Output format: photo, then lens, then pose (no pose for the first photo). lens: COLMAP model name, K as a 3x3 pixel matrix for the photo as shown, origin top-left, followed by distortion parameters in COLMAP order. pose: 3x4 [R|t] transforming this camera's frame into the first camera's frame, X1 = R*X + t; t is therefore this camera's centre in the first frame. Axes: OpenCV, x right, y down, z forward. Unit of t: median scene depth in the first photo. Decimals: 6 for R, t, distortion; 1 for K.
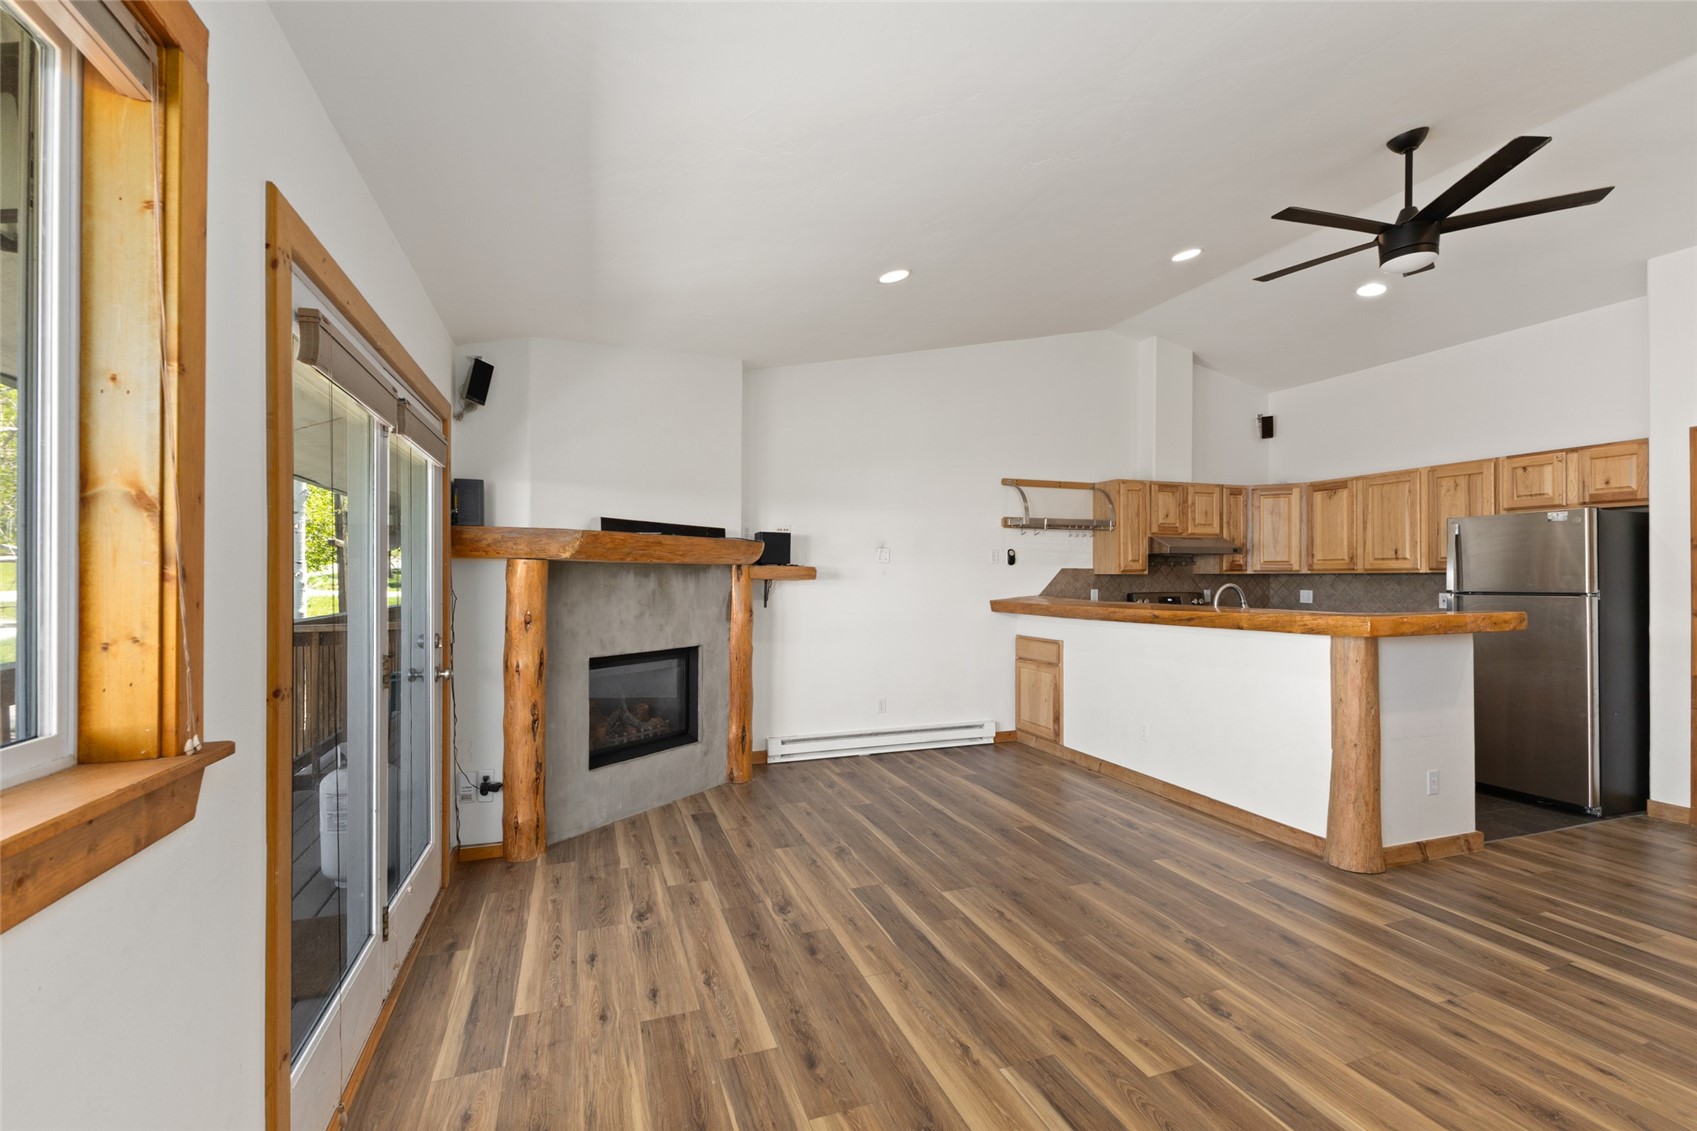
lens RADIAL K [[737.5, 0, 845.2], [0, 737.5, 573.1], [0, 0, 1]] dist [0.008595, -0.000337]
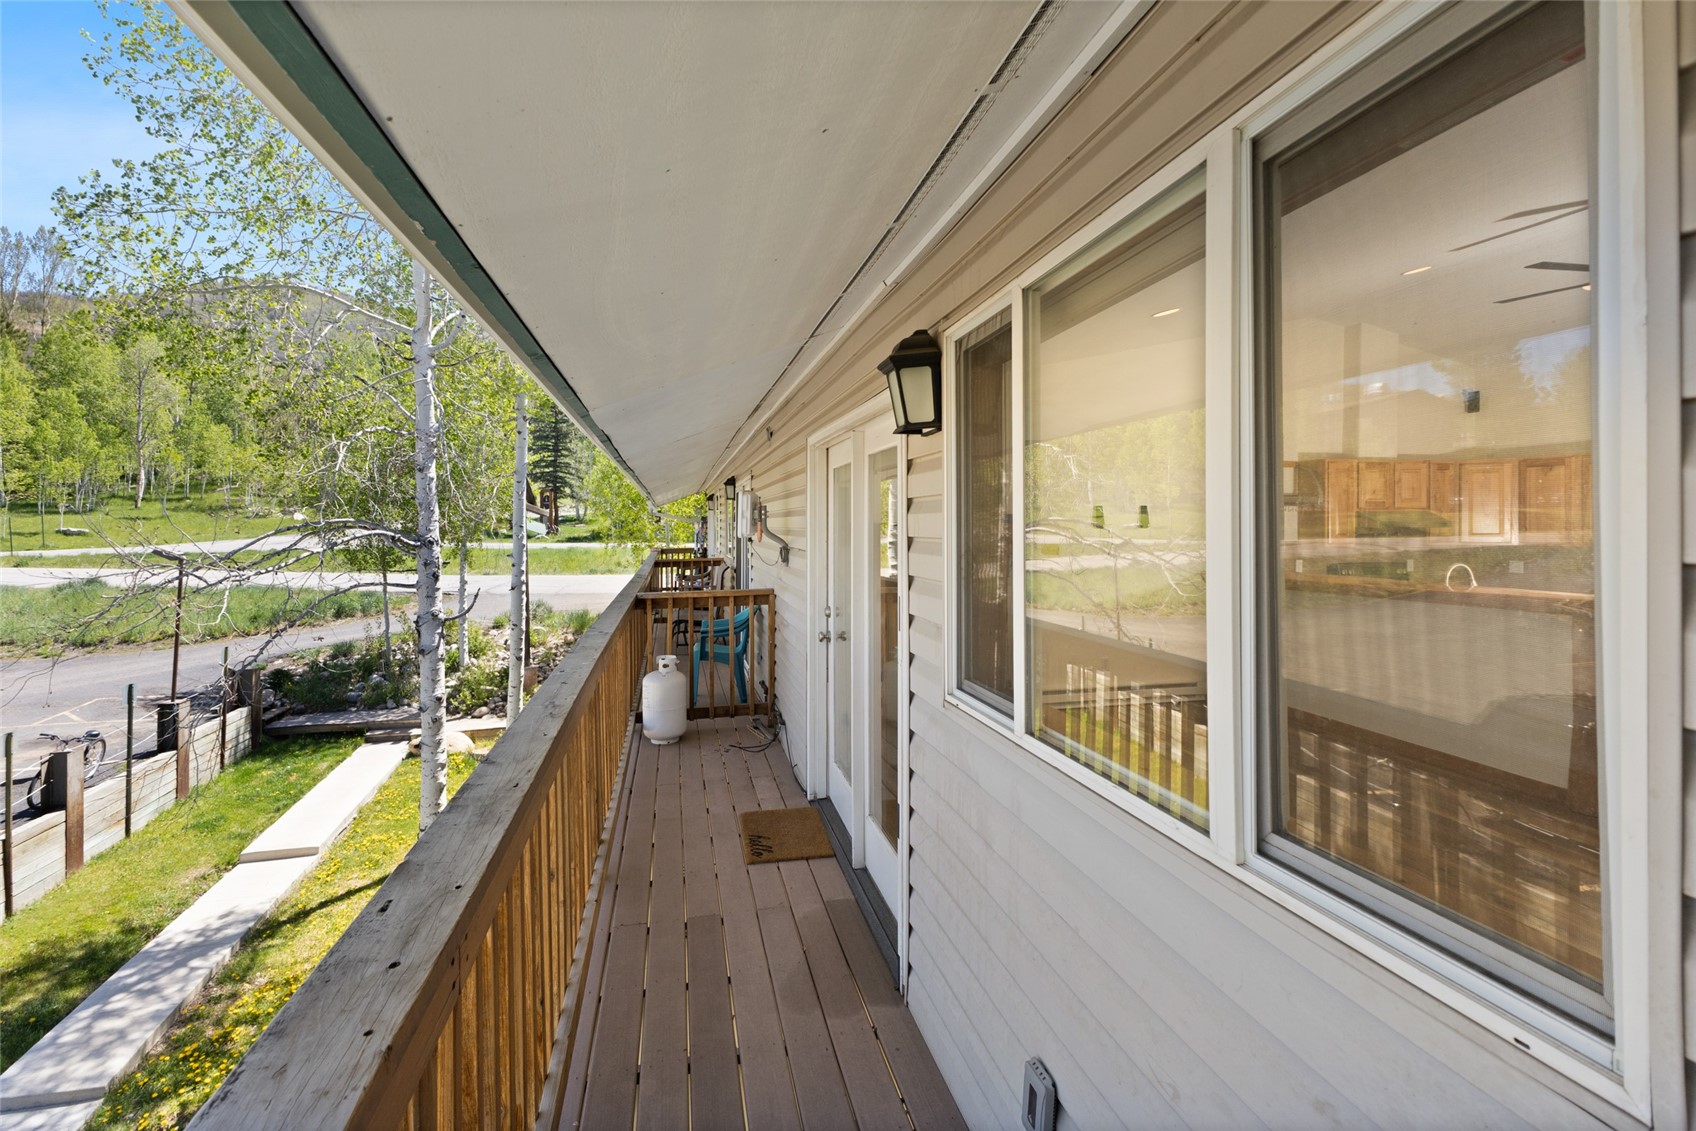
lens RADIAL K [[754.7, 0, 842.8], [0, 754.7, 544.7], [0, 0, 1]] dist [0.008055, -0.000469]
pose [[0.990860, -0.004084, -0.134830, -0.306433], [0.006571, 0.999816, 0.018008, -0.044494], [0.134732, -0.018730, 0.990705, -0.329326]]
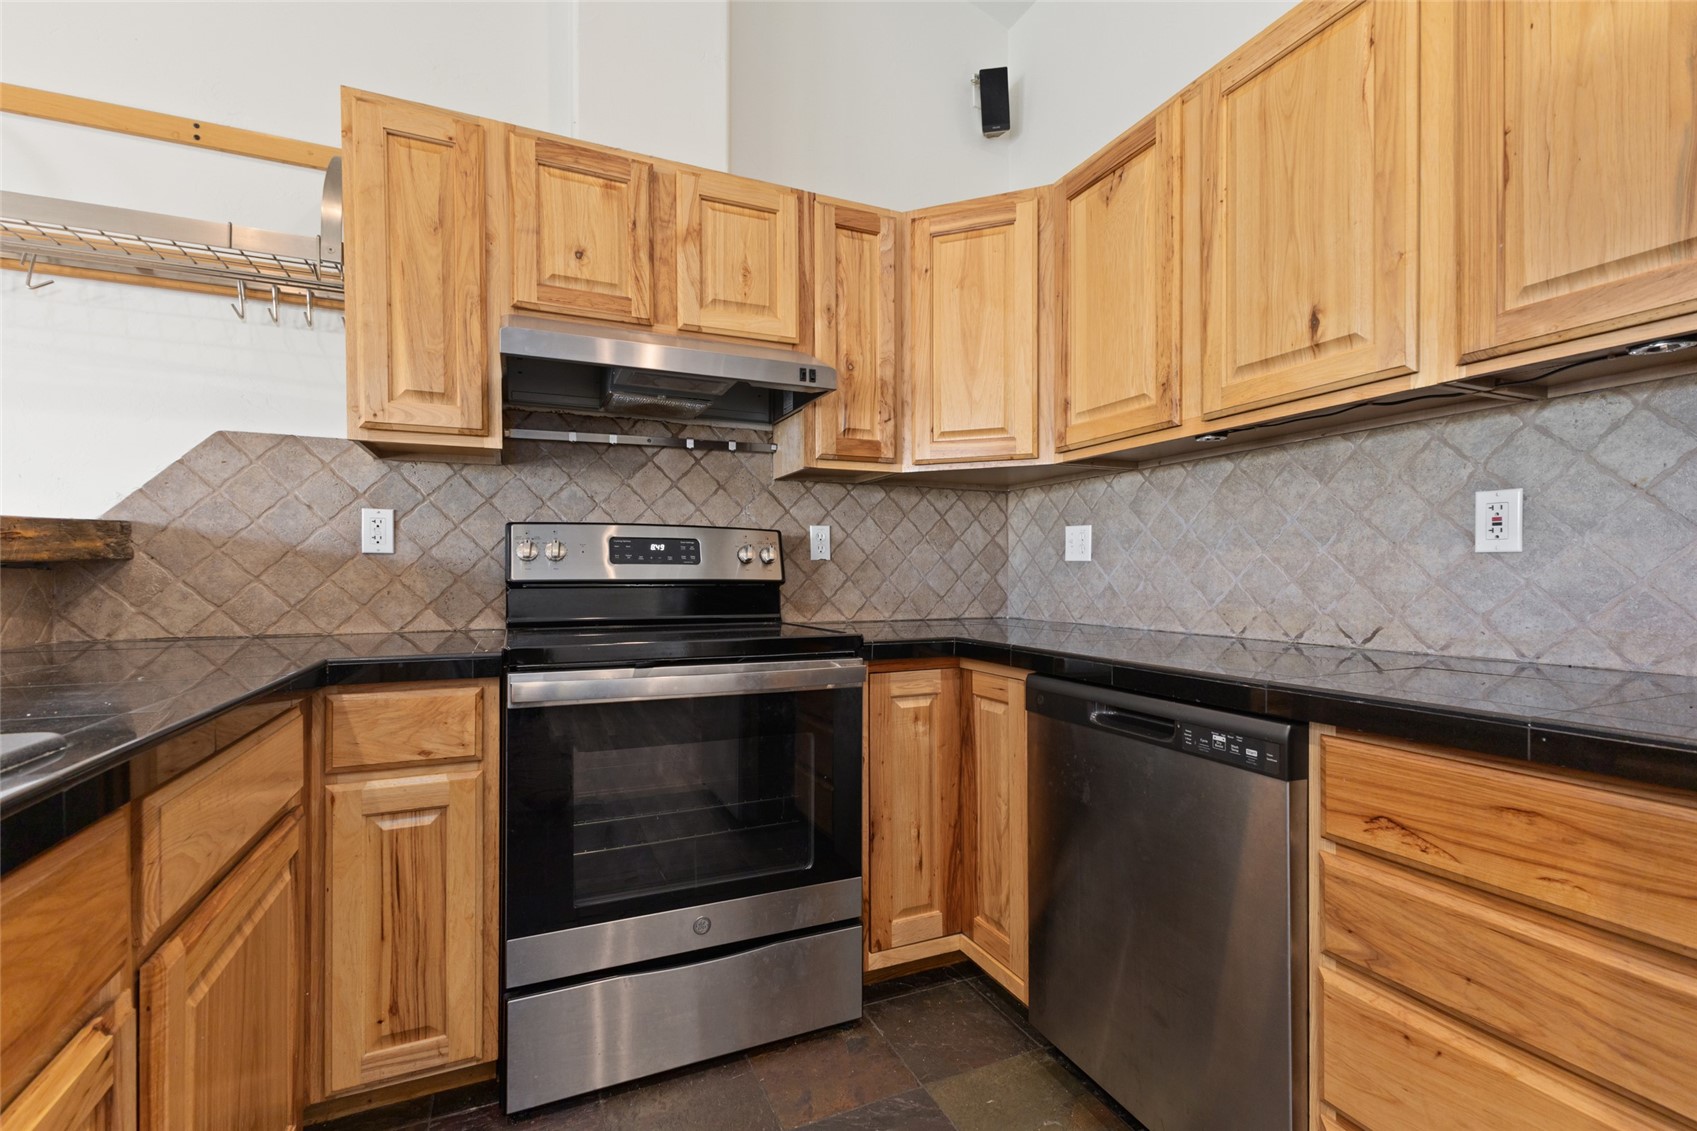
lens RADIAL K [[738.7, 0, 843.5], [0, 738.7, 580.4], [0, 0, 1]] dist [0.010520, -0.000067]
pose [[0.997520, -0.002279, 0.070340, 0.879573], [0.001395, 0.999920, 0.012602, 0.081900], [-0.070364, -0.012473, 0.997443, 1.178782]]
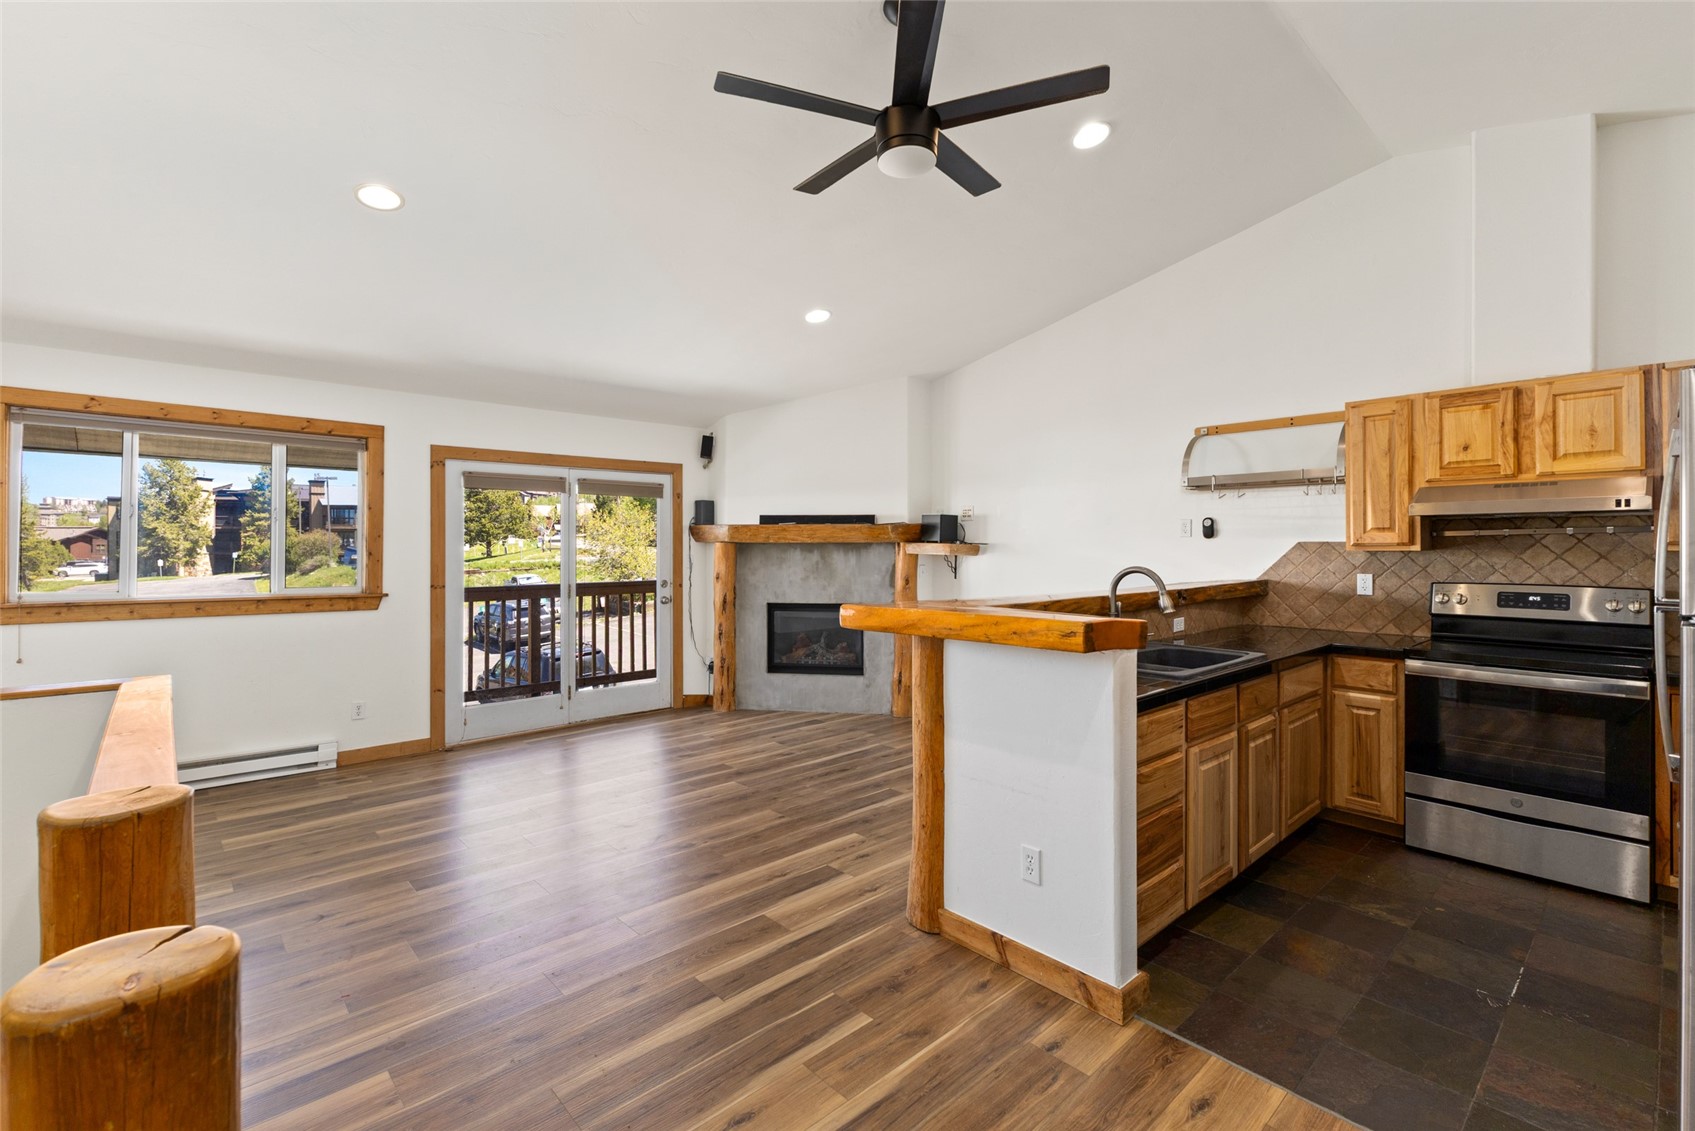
lens RADIAL K [[754.3, 0, 842.3], [0, 754.3, 544.7], [0, 0, 1]] dist [0.008055, -0.000469]
pose [[0.383664, -0.002414, -0.923470, 1.335735], [0.005209, 0.999986, -0.000451, -0.010323], [0.923458, -0.004637, 0.383671, 0.567205]]
